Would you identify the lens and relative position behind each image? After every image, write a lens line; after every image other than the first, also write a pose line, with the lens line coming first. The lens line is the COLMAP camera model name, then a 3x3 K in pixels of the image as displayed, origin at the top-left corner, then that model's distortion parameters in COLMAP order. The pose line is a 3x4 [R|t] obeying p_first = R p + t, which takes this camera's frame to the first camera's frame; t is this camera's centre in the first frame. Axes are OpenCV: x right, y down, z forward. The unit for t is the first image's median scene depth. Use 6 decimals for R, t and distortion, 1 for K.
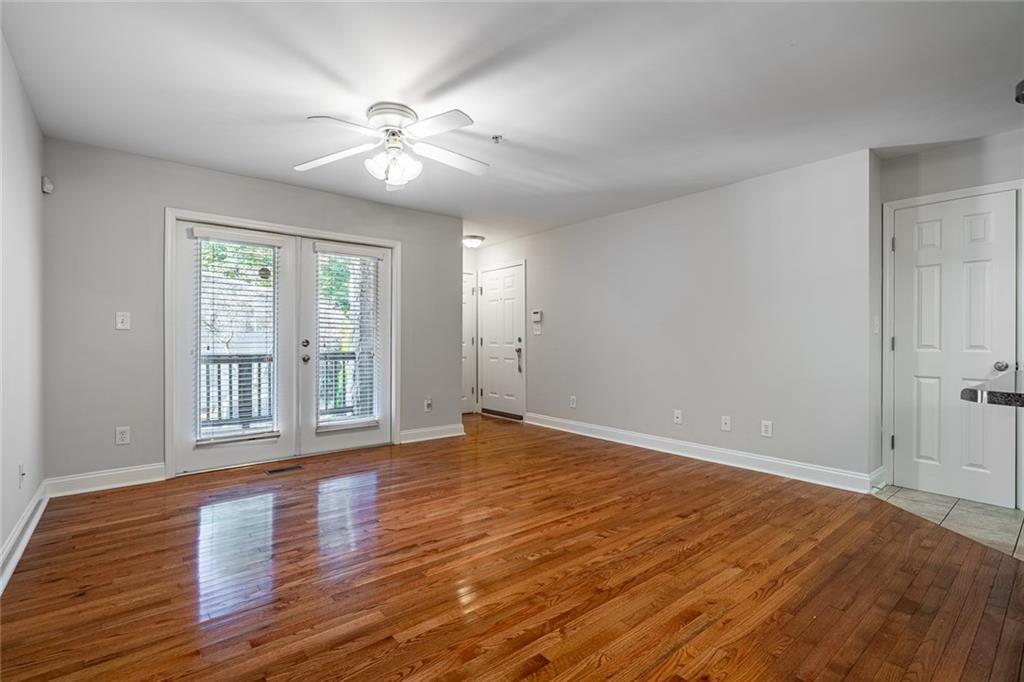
lens RADIAL K [[473.5, 0, 491.5], [0, 473.5, 346.9], [0, 0, 1]] dist [-0.000411, 0.000756]
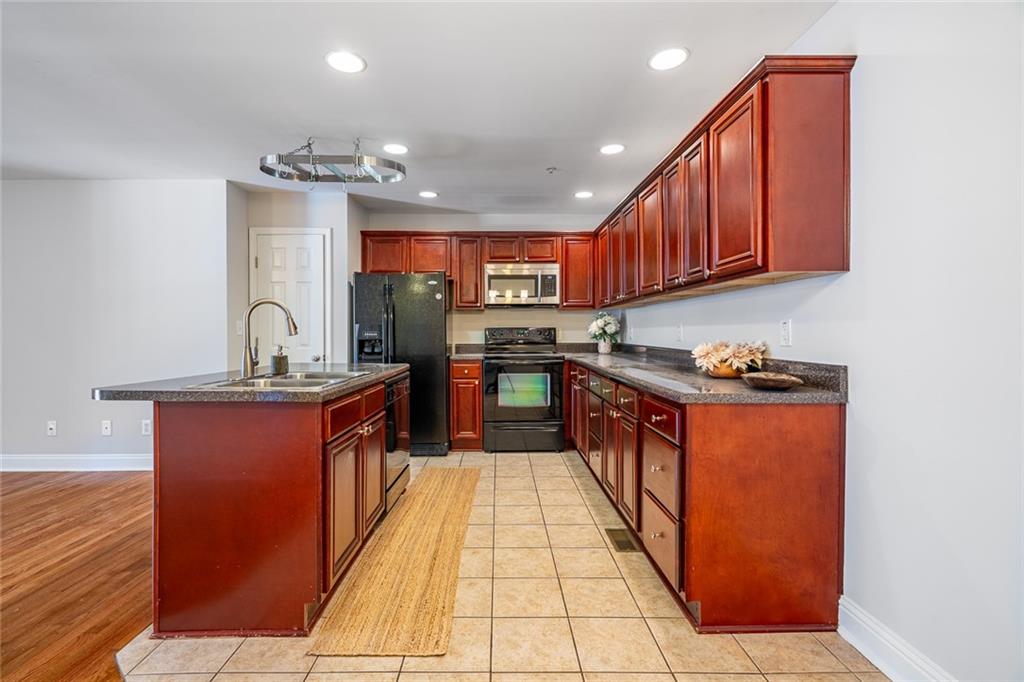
lens RADIAL K [[473.5, 0, 503.4], [0, 473.5, 335.7], [0, 0, 1]] dist [-0.000411, 0.000756]
pose [[0.603963, -0.008101, 0.796972, 0.321951], [0.014452, 0.999895, -0.000788, -0.016784], [-0.796882, 0.011994, 0.604016, -0.330010]]
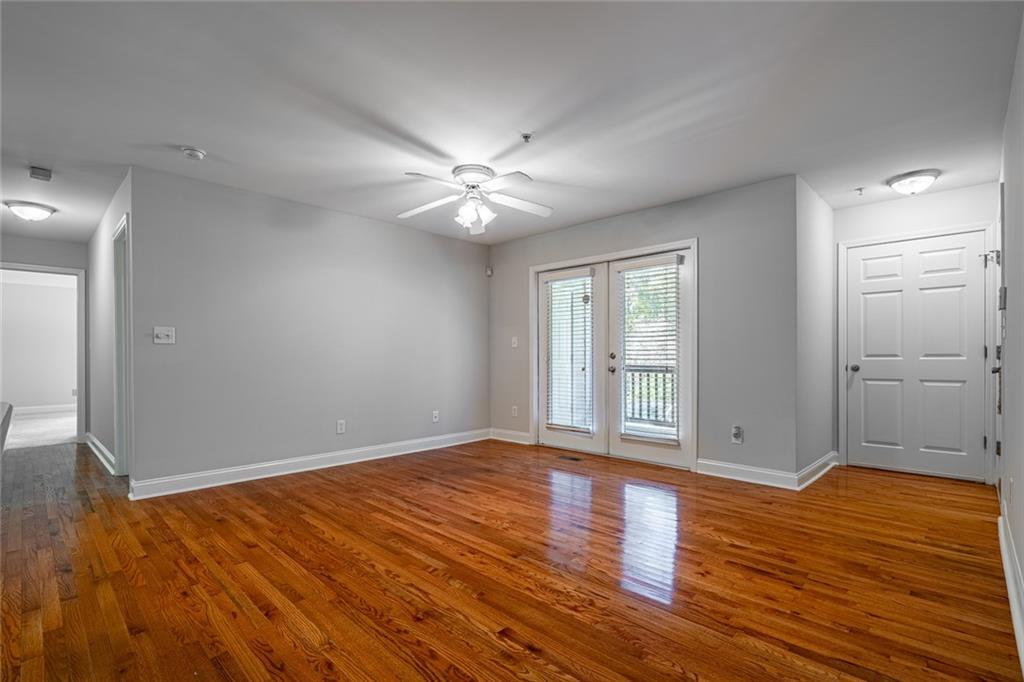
lens RADIAL K [[473.5, 0, 519.3], [0, 473.5, 363.6], [0, 0, 1]] dist [-0.000411, 0.000756]
pose [[0.141666, 0.018322, -0.989745, 1.026994], [-0.008480, 0.999814, 0.017295, -0.010718], [0.989878, 0.005943, 0.141795, 0.928943]]
